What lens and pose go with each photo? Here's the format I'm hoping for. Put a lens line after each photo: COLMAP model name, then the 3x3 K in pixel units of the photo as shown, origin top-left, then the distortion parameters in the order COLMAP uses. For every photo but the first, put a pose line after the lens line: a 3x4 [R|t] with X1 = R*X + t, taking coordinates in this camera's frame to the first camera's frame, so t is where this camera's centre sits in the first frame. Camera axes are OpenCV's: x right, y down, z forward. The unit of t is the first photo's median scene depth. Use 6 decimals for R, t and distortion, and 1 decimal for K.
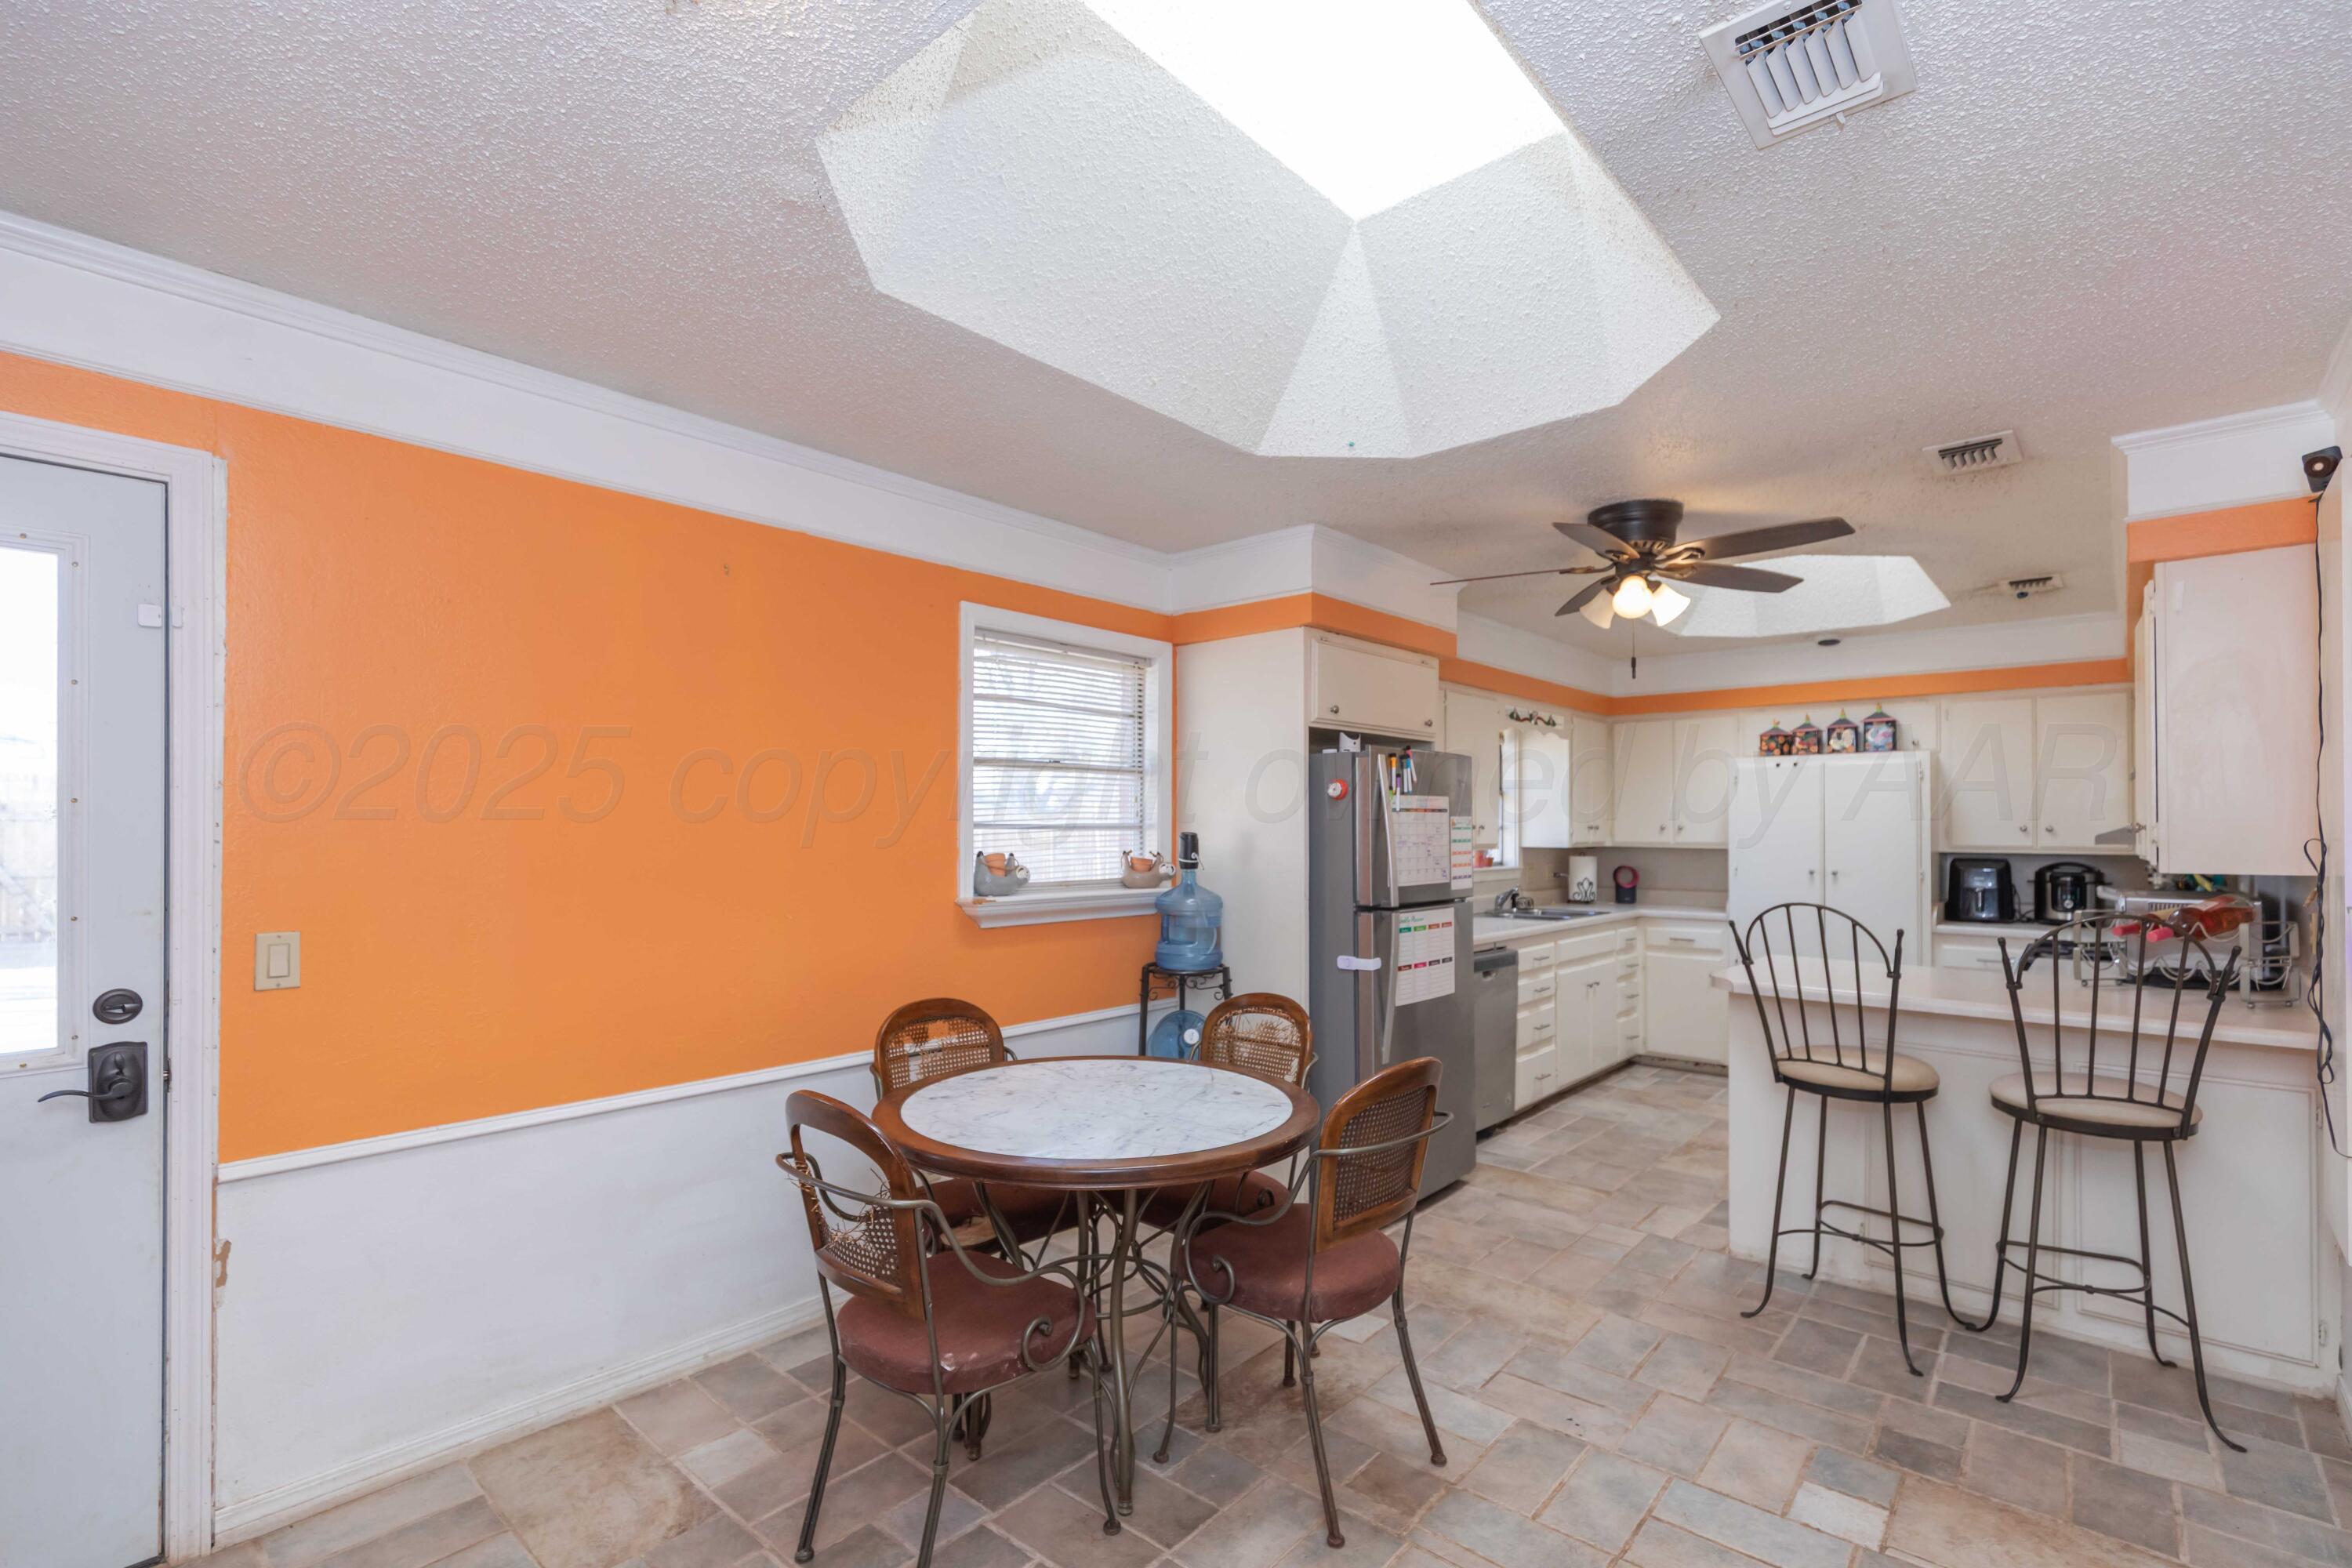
lens RADIAL K [[1049.1, 0, 1204.6], [0, 1049.1, 821.4], [0, 0, 1]] dist [0.006998, -0.002922]
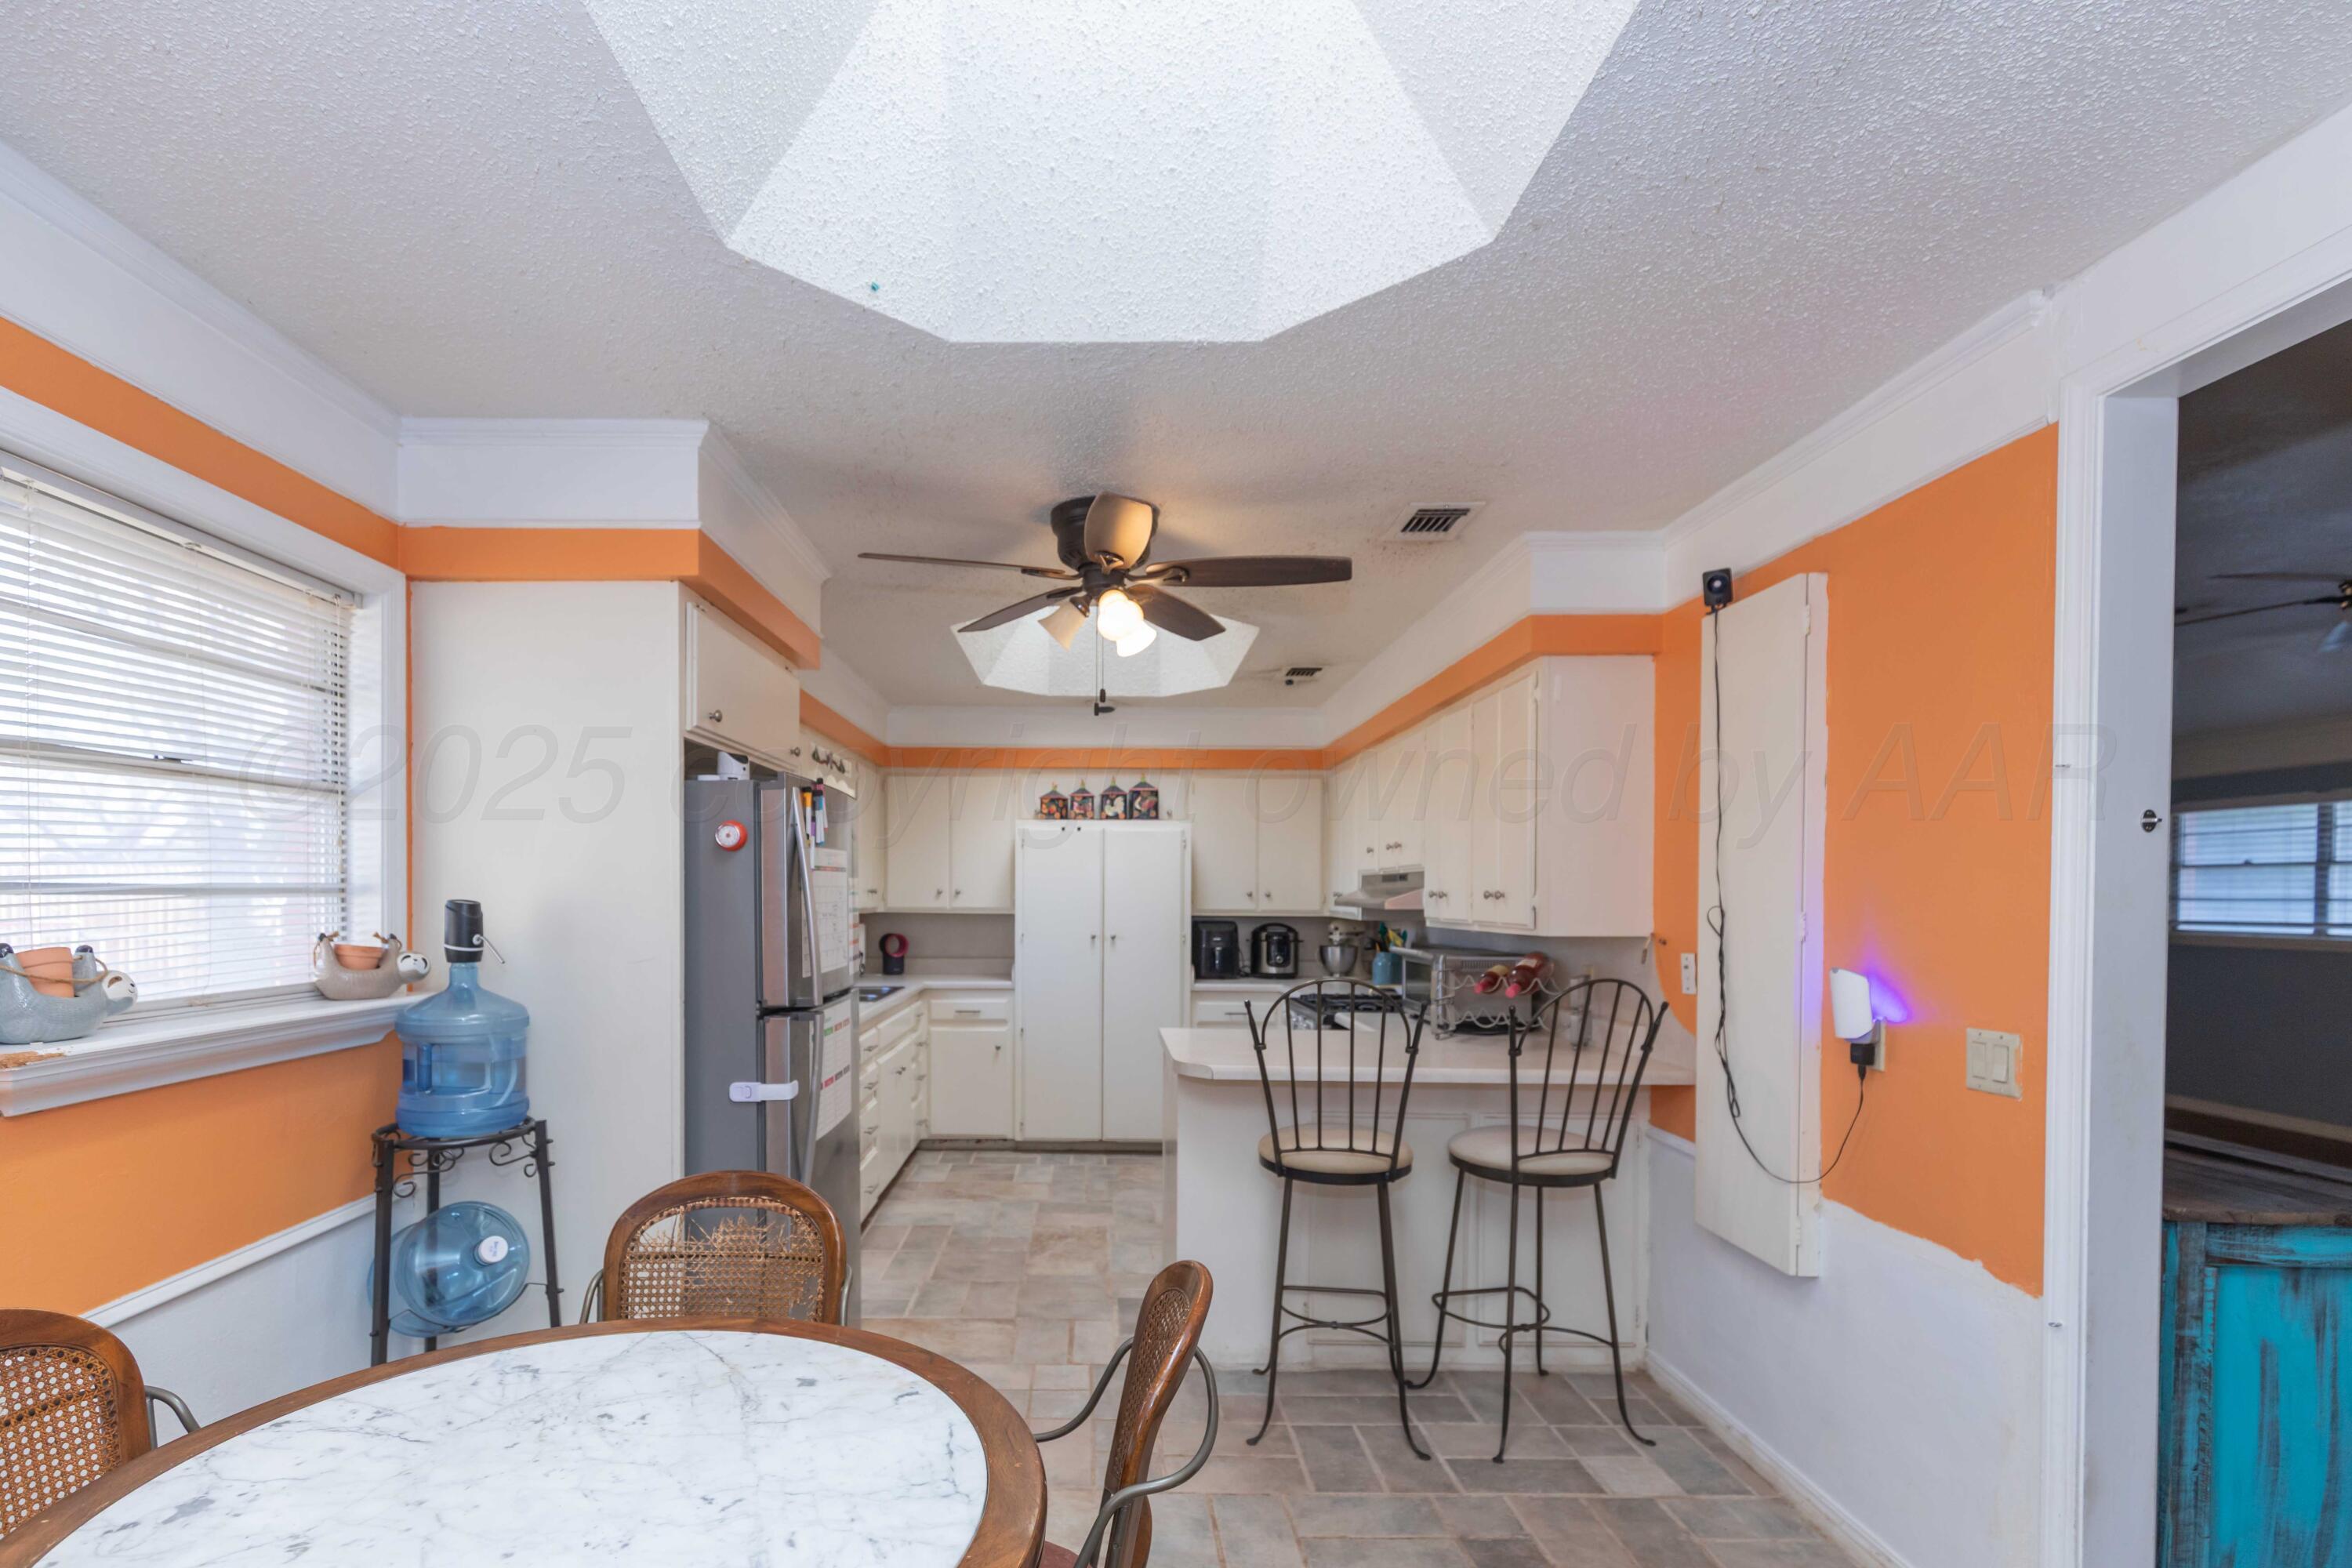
lens RADIAL K [[1091.8, 0, 1098.2], [0, 1091.8, 912.6], [0, 0, 1]] dist [0.006119, -0.001979]
pose [[0.761869, -0.009215, 0.647665, -0.140456], [-0.008265, 0.999679, 0.023946, -0.000005], [-0.647678, -0.023597, 0.761548, 0.302613]]
